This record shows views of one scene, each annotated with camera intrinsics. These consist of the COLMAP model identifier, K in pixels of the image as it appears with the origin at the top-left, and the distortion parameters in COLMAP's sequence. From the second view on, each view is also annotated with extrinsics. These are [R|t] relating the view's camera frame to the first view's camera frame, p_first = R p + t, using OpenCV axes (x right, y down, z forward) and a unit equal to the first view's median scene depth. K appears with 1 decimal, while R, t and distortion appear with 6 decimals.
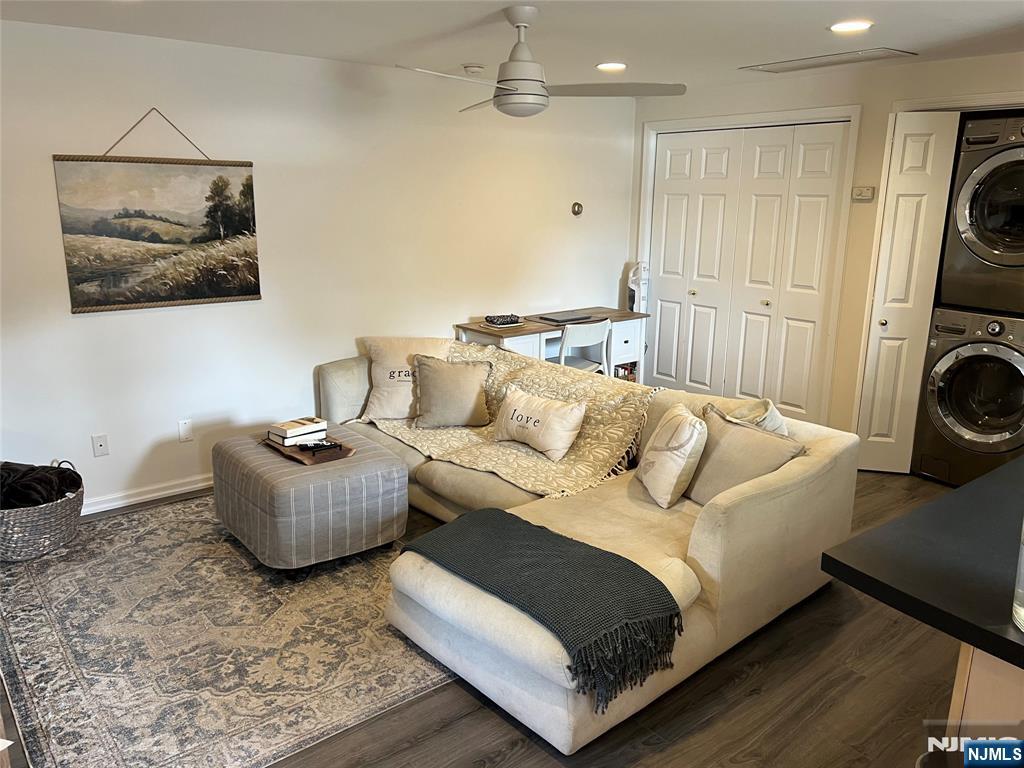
lens RADIAL K [[756.5, 0, 517.7], [0, 756.5, 376.5], [0, 0, 1]] dist [0.072426, -0.099866]
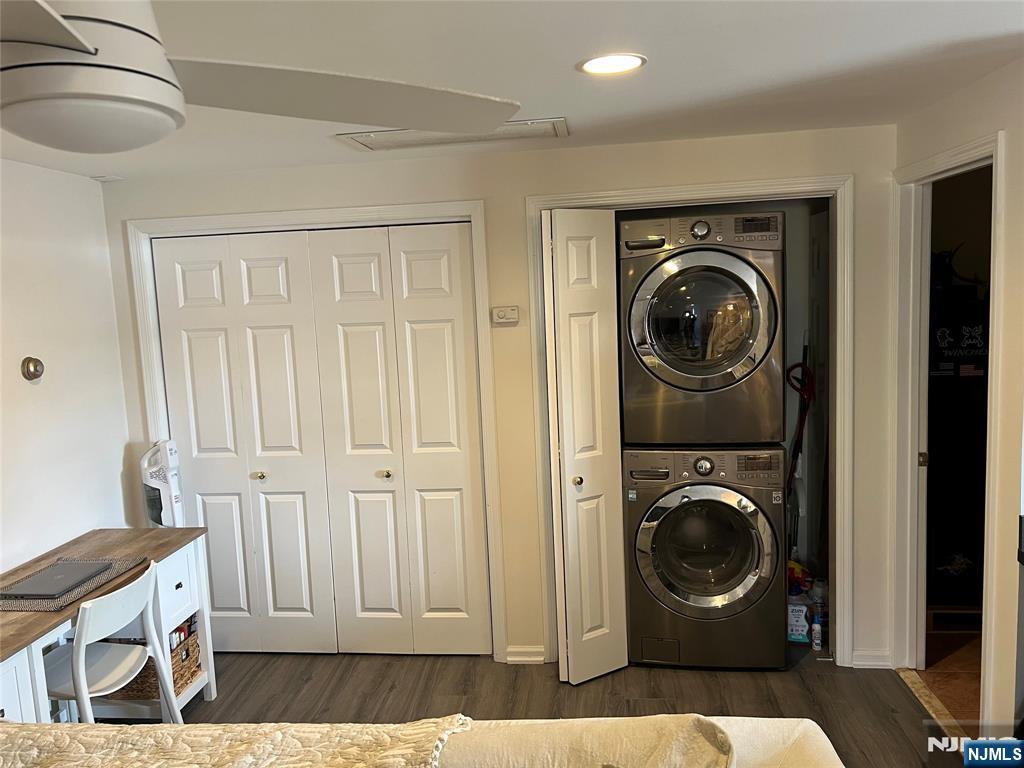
lens RADIAL K [[760.4, 0, 505.1], [0, 760.4, 383.8], [0, 0, 1]] dist [0.047597, -0.048540]
pose [[0.717028, -0.123305, 0.686052, -0.073156], [0.215509, 0.975223, -0.049962, -0.142513], [-0.662893, 0.183674, 0.725835, 0.493813]]
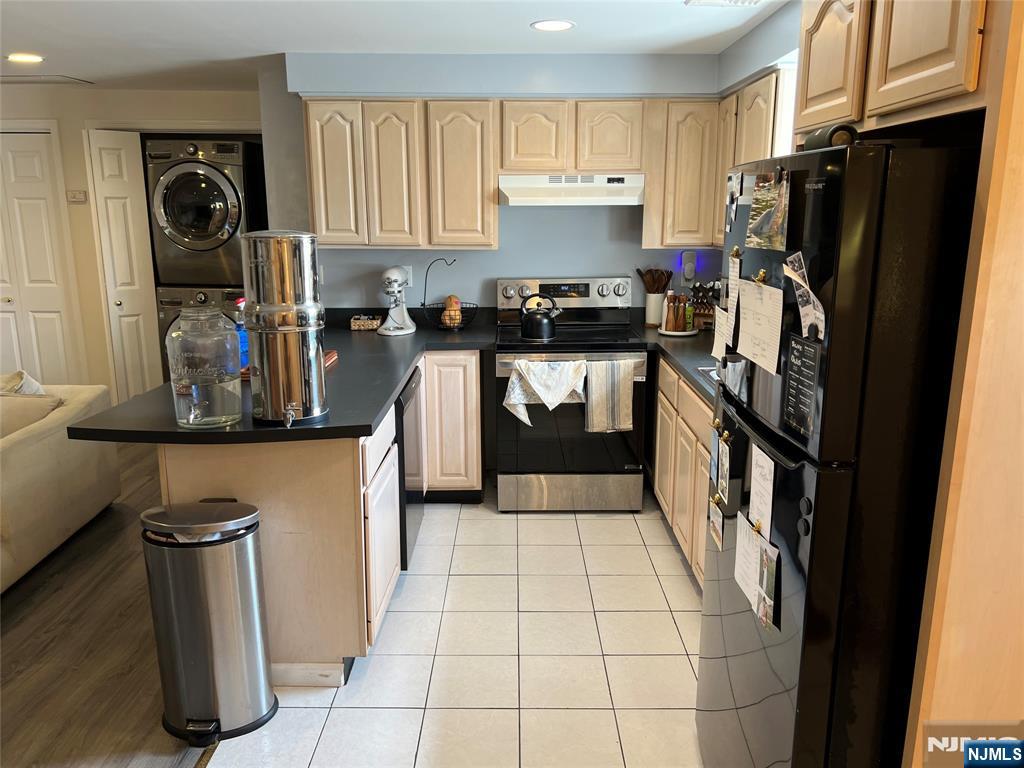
lens RADIAL K [[760.4, 0, 505.1], [0, 760.4, 383.8], [0, 0, 1]] dist [0.047597, -0.048540]
pose [[0.637304, -0.181562, 0.748919, -0.064405], [0.181365, 0.979888, 0.083221, 0.064482], [-0.748966, 0.082791, 0.657415, -0.246555]]
